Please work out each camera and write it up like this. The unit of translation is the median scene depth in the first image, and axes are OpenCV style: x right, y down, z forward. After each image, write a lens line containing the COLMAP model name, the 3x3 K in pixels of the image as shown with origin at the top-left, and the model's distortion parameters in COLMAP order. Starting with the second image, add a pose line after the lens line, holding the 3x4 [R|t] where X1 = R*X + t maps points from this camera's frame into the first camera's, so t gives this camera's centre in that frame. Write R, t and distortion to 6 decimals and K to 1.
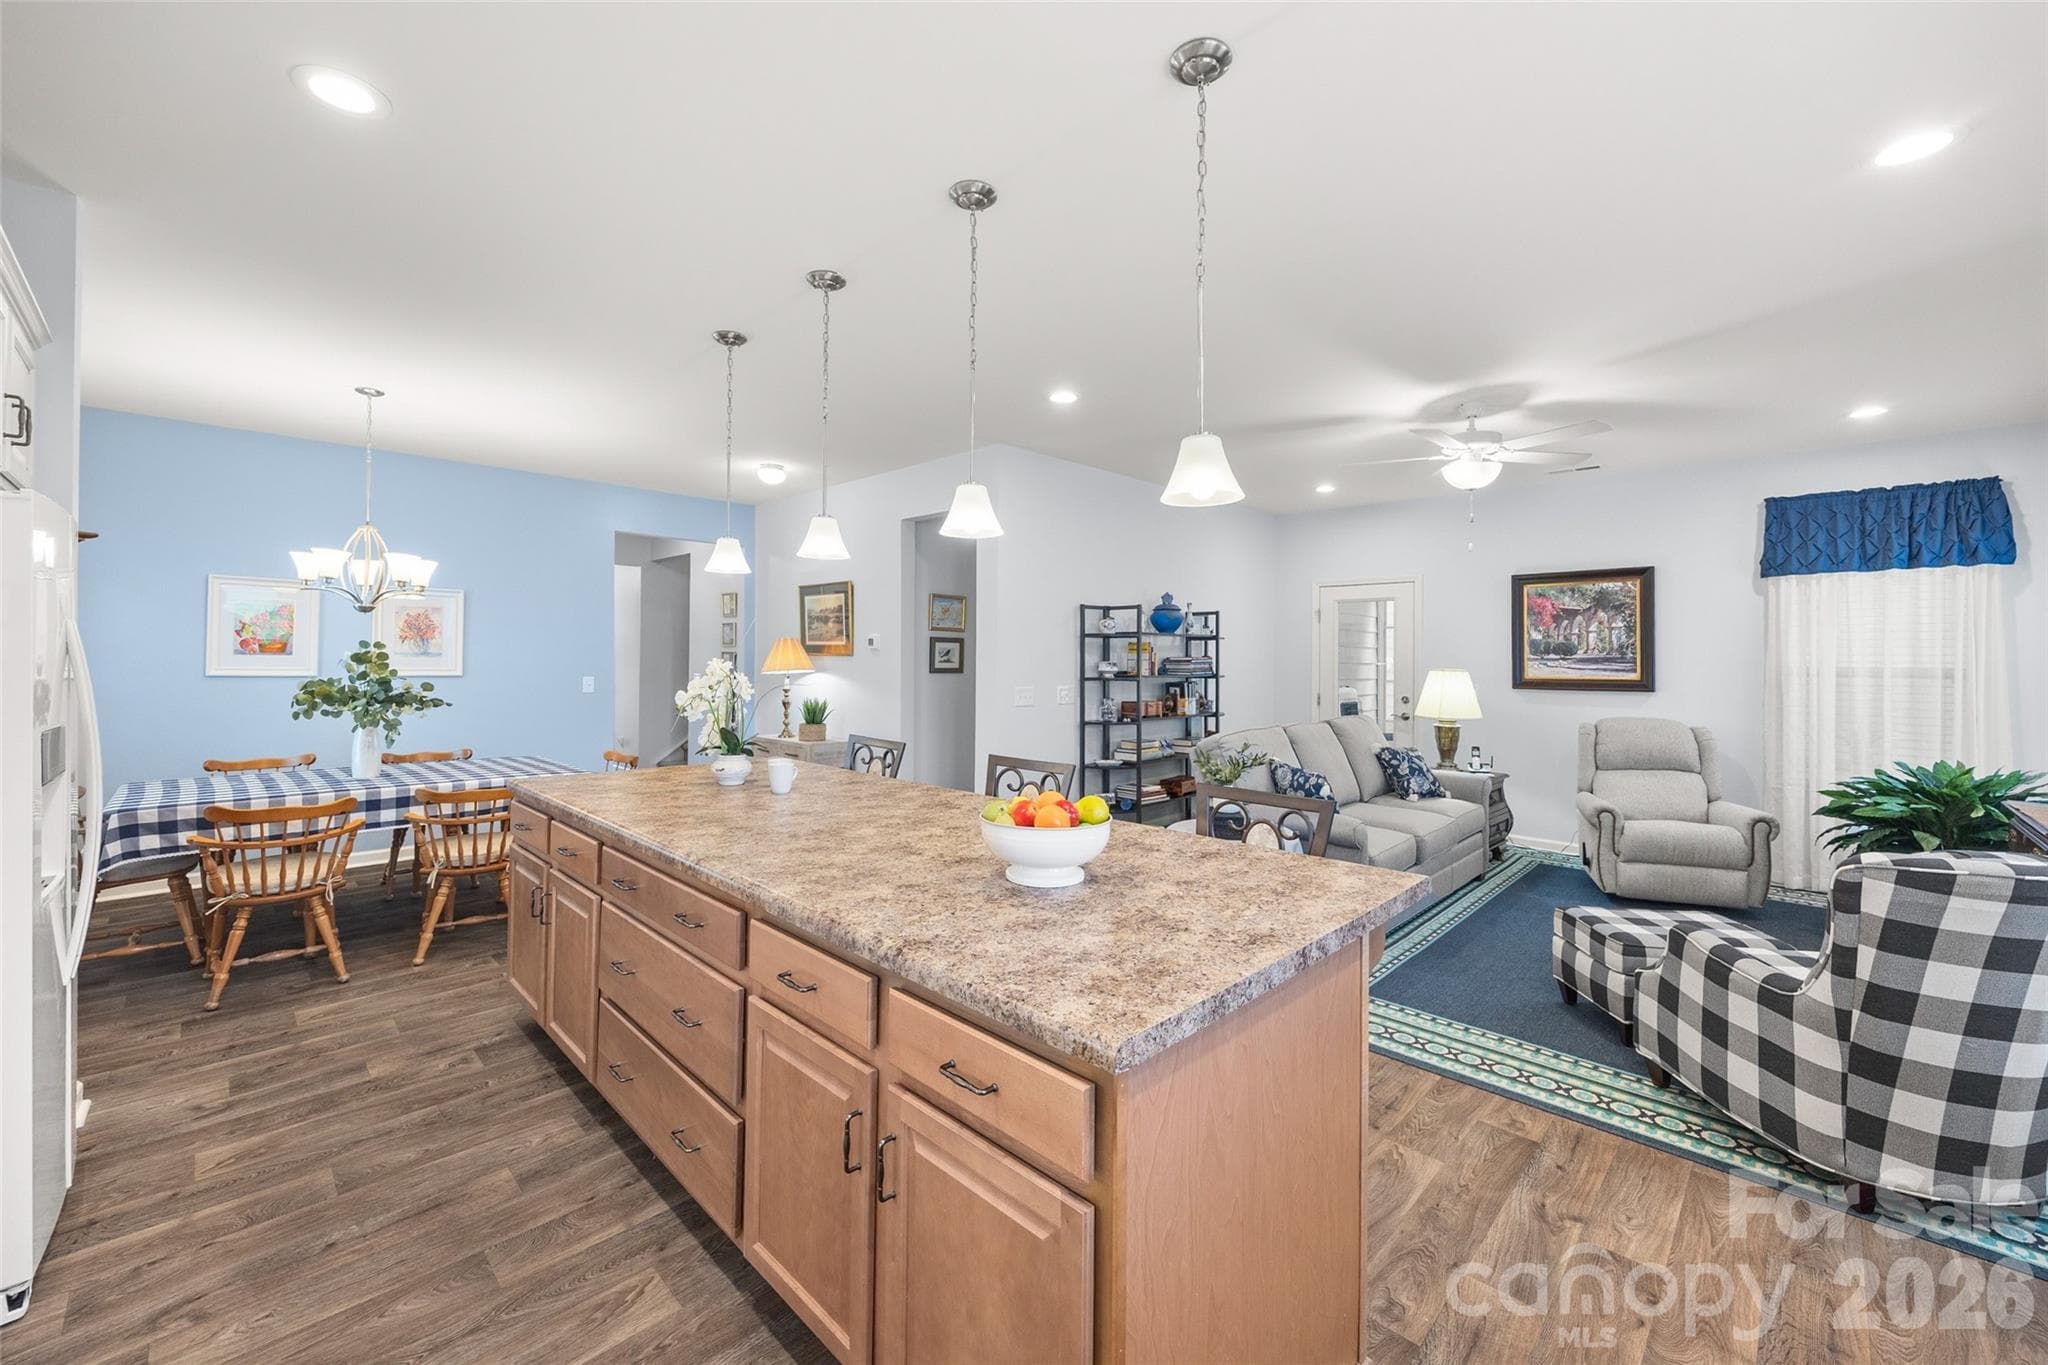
lens RADIAL K [[792.5, 0, 1063.1], [0, 792.5, 647.8], [0, 0, 1]] dist [0.000837, -0.002729]
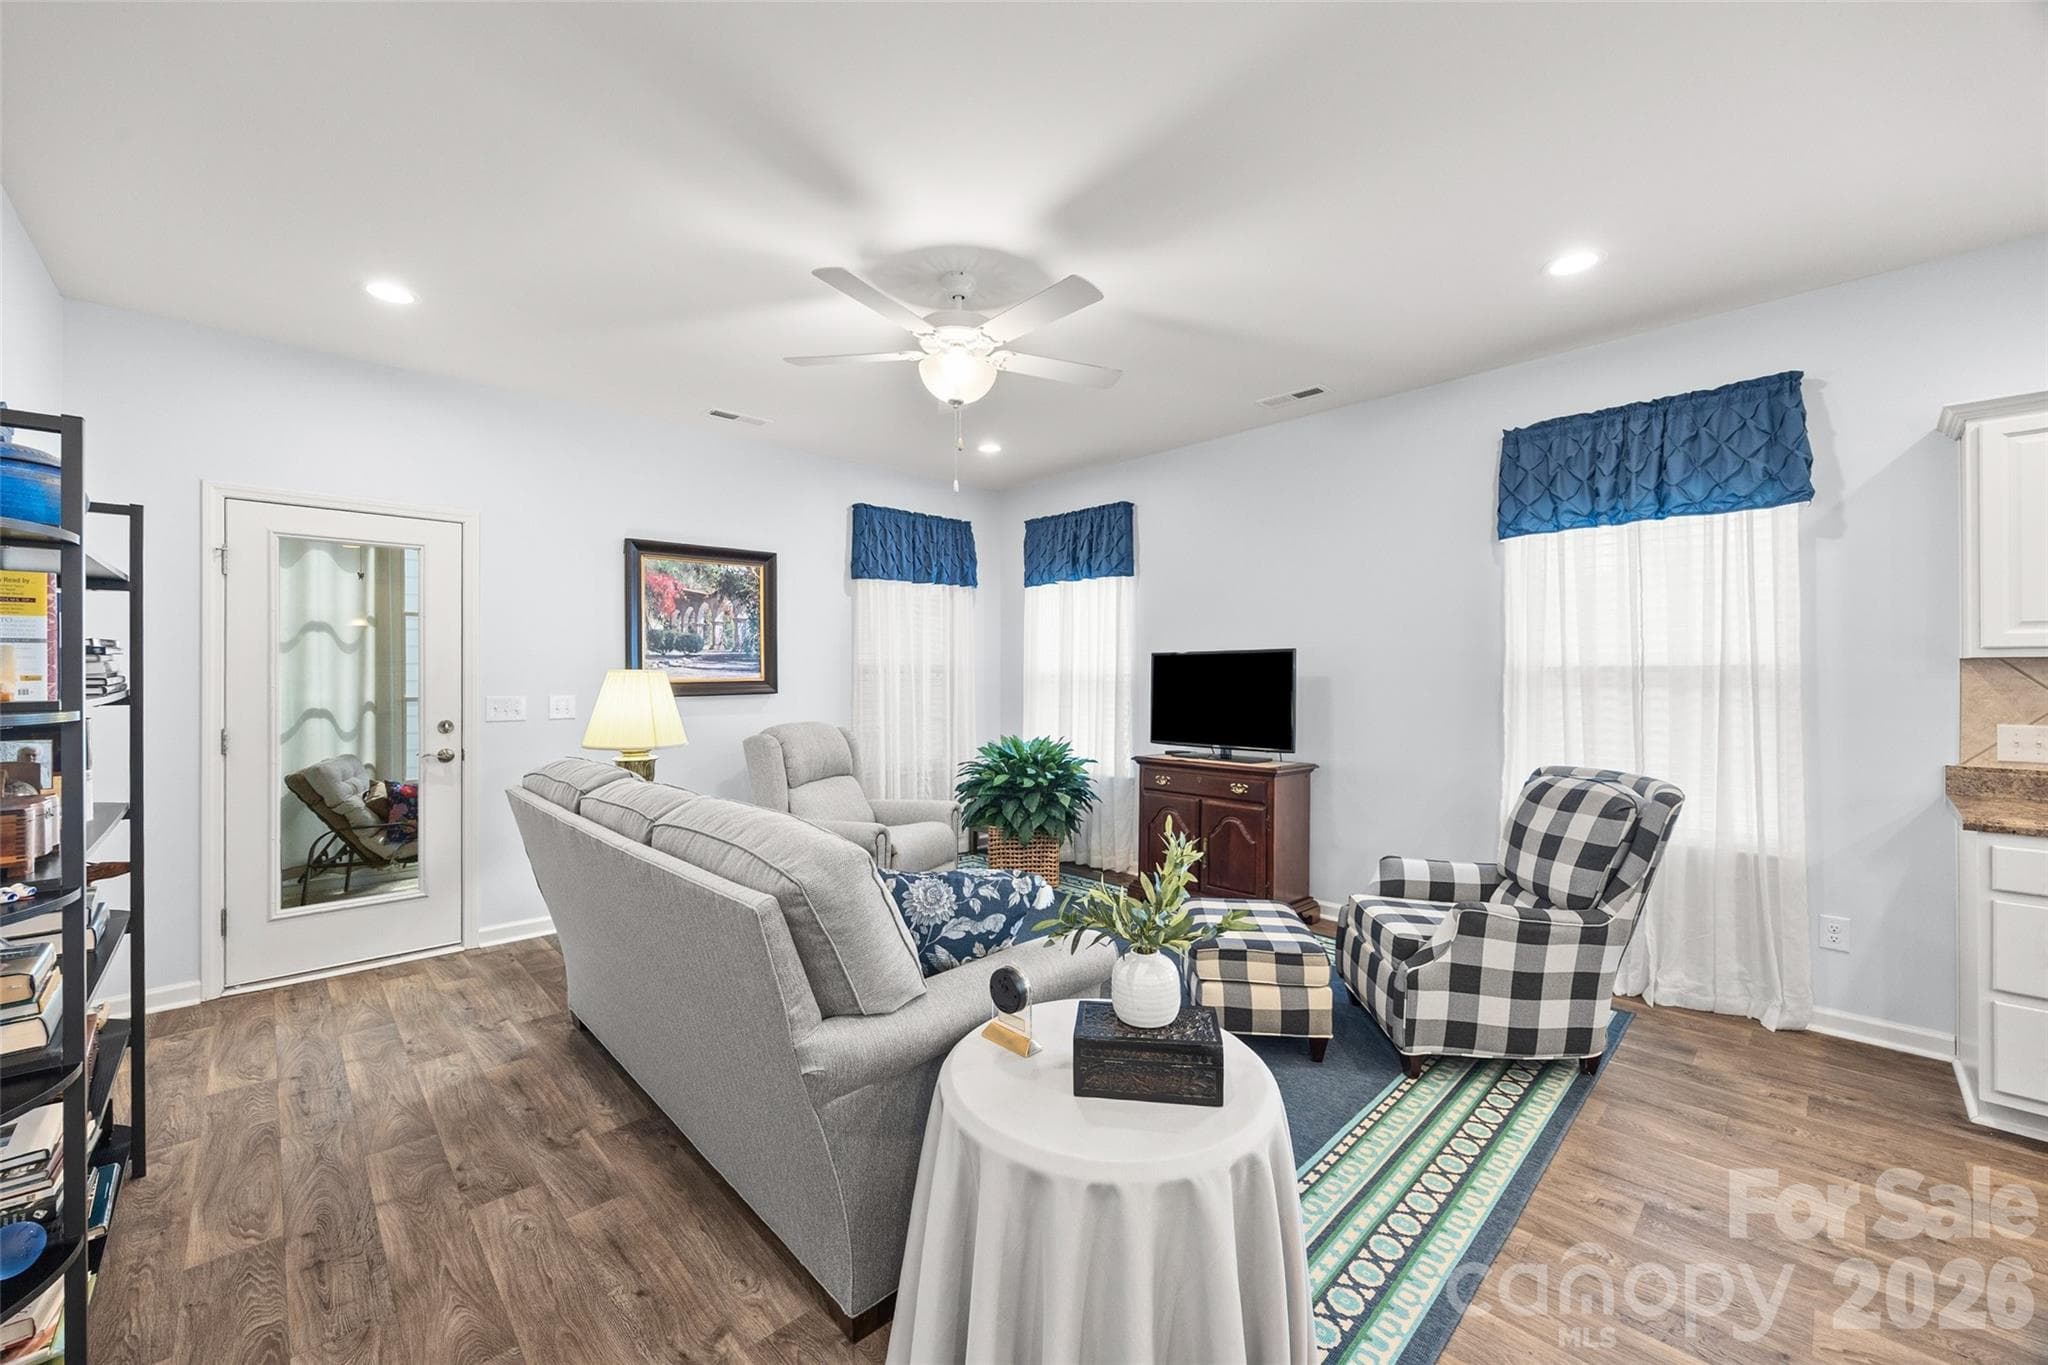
lens RADIAL K [[792.5, 0, 997.3], [0, 792.5, 662.5], [0, 0, 1]] dist [0.000837, -0.002729]
pose [[0.075066, 0.001247, 0.997178, -0.154850], [-0.013482, 0.999909, -0.000235, 0.020779], [-0.997087, -0.013426, 0.075076, 0.799910]]
